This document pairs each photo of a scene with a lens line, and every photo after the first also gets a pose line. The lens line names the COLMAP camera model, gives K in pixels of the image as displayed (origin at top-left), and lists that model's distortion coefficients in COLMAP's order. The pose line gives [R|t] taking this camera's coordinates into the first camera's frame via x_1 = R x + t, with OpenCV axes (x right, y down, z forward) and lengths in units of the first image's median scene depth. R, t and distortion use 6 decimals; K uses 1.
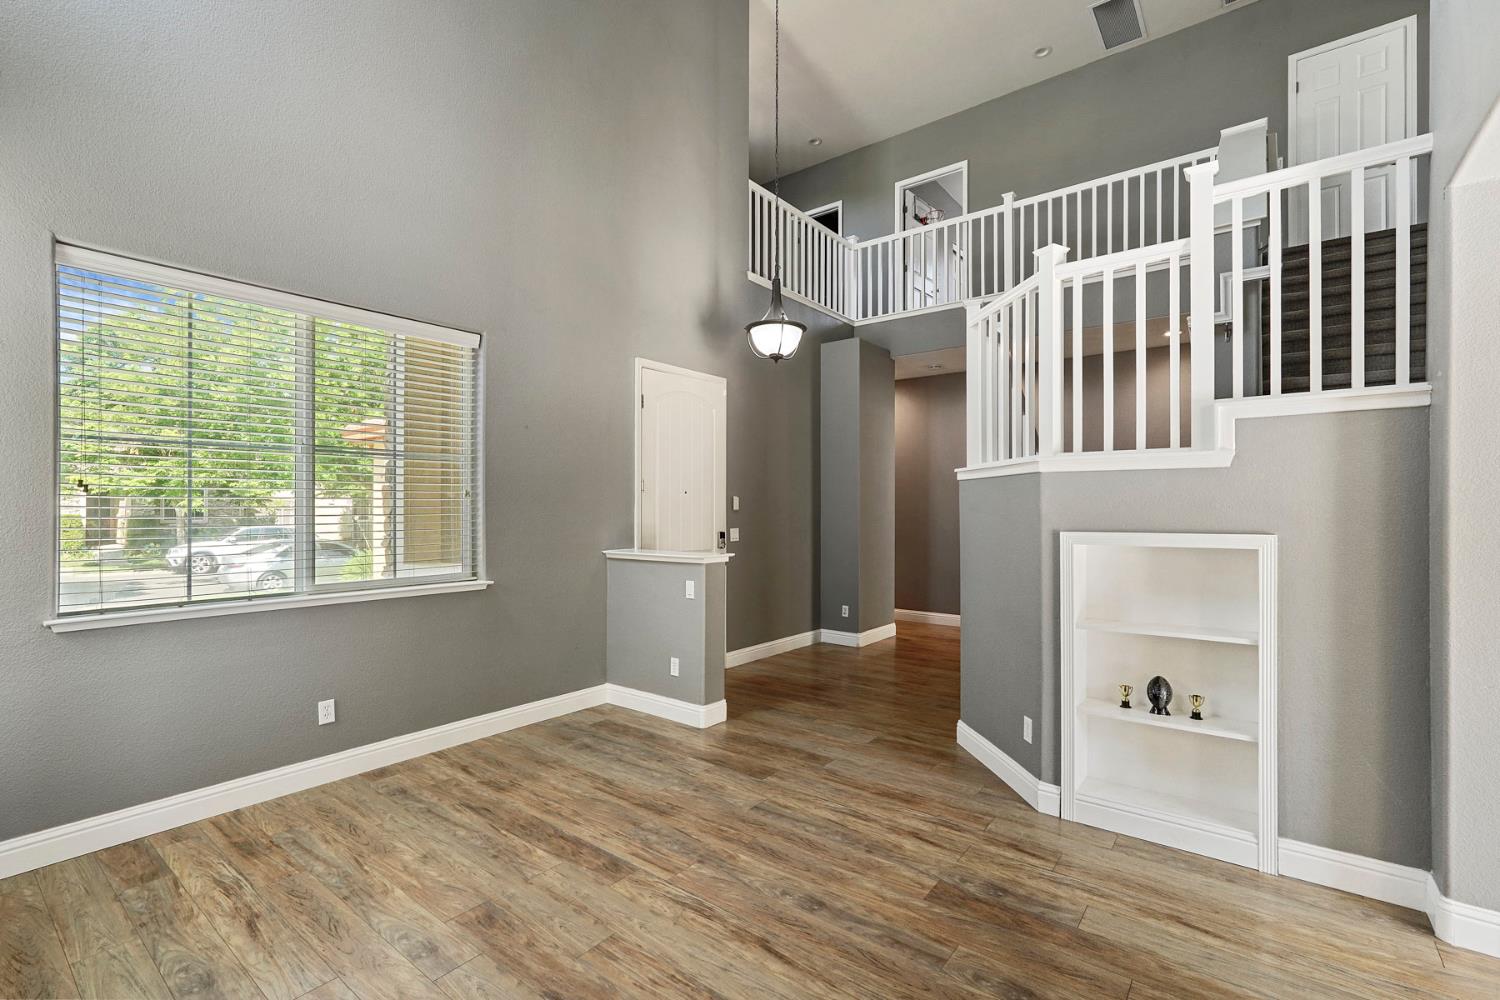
lens RADIAL K [[673.3, 0, 748.7], [0, 673.3, 505.1], [0, 0, 1]] dist [-0.003756, 0.002343]
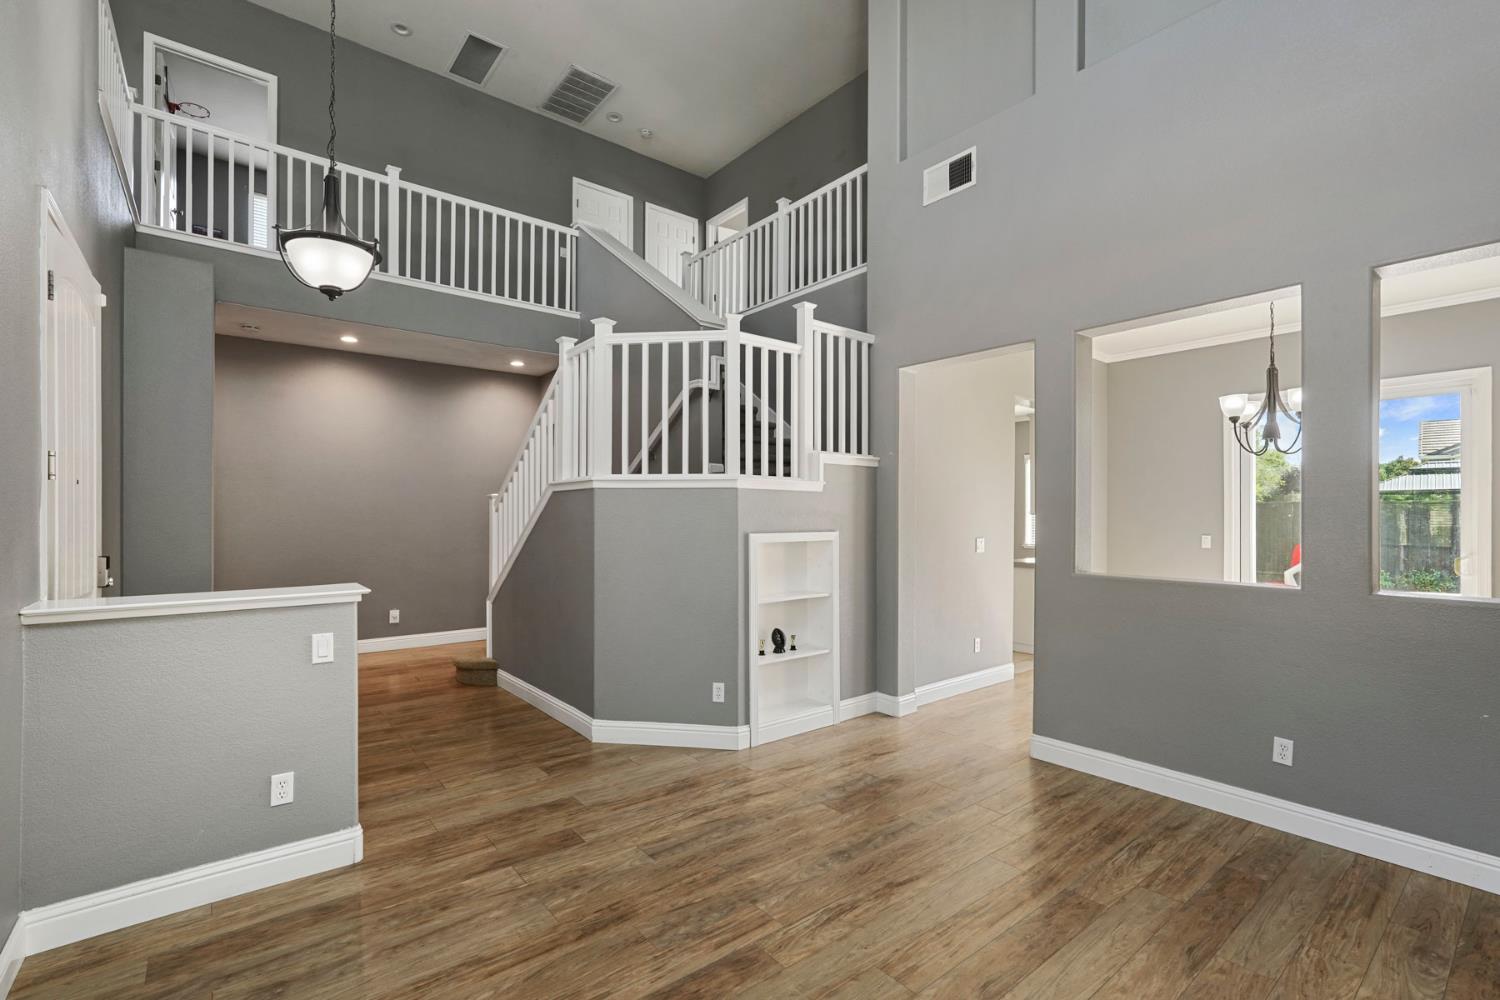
lens RADIAL K [[673.3, 0, 754.3], [0, 673.3, 511.9], [0, 0, 1]] dist [-0.003756, 0.002343]
pose [[0.223740, 0.006750, 0.974626, -0.854834], [-0.009890, 0.999940, -0.004655, 0.002536], [-0.974599, -0.008597, 0.223793, 0.704805]]
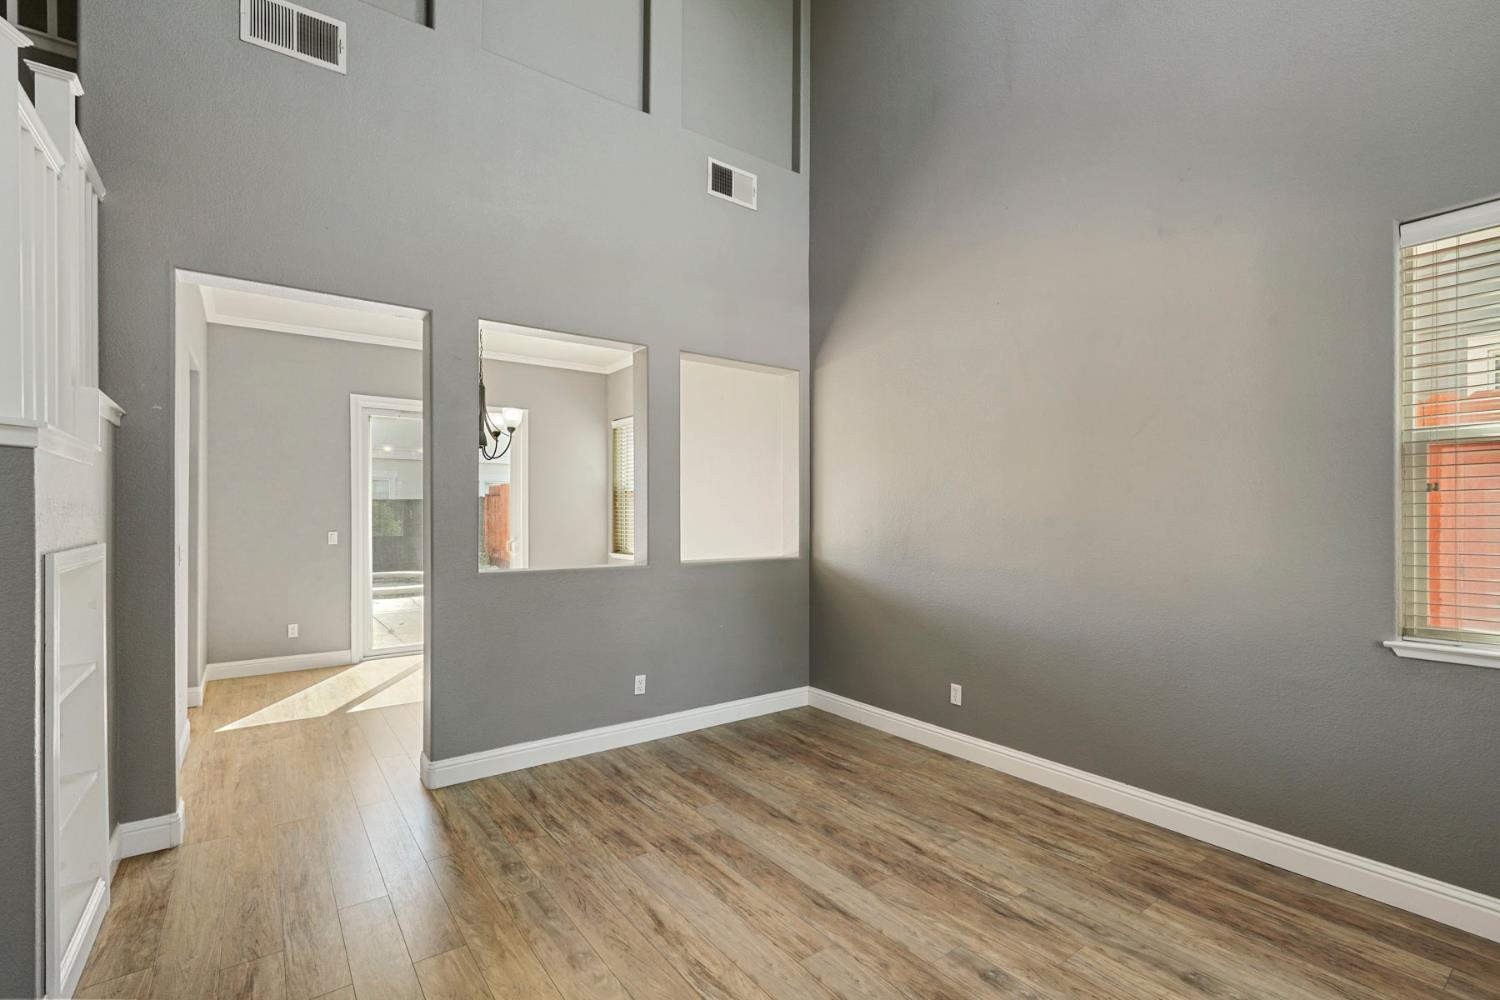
lens RADIAL K [[673.3, 0, 755.6], [0, 673.3, 510.3], [0, 0, 1]] dist [-0.003756, 0.002343]
pose [[-0.965006, -0.000632, 0.262227, -0.286045], [-0.003721, 0.999929, -0.011282, 0.005919], [-0.262201, -0.011863, -0.964940, 1.426551]]
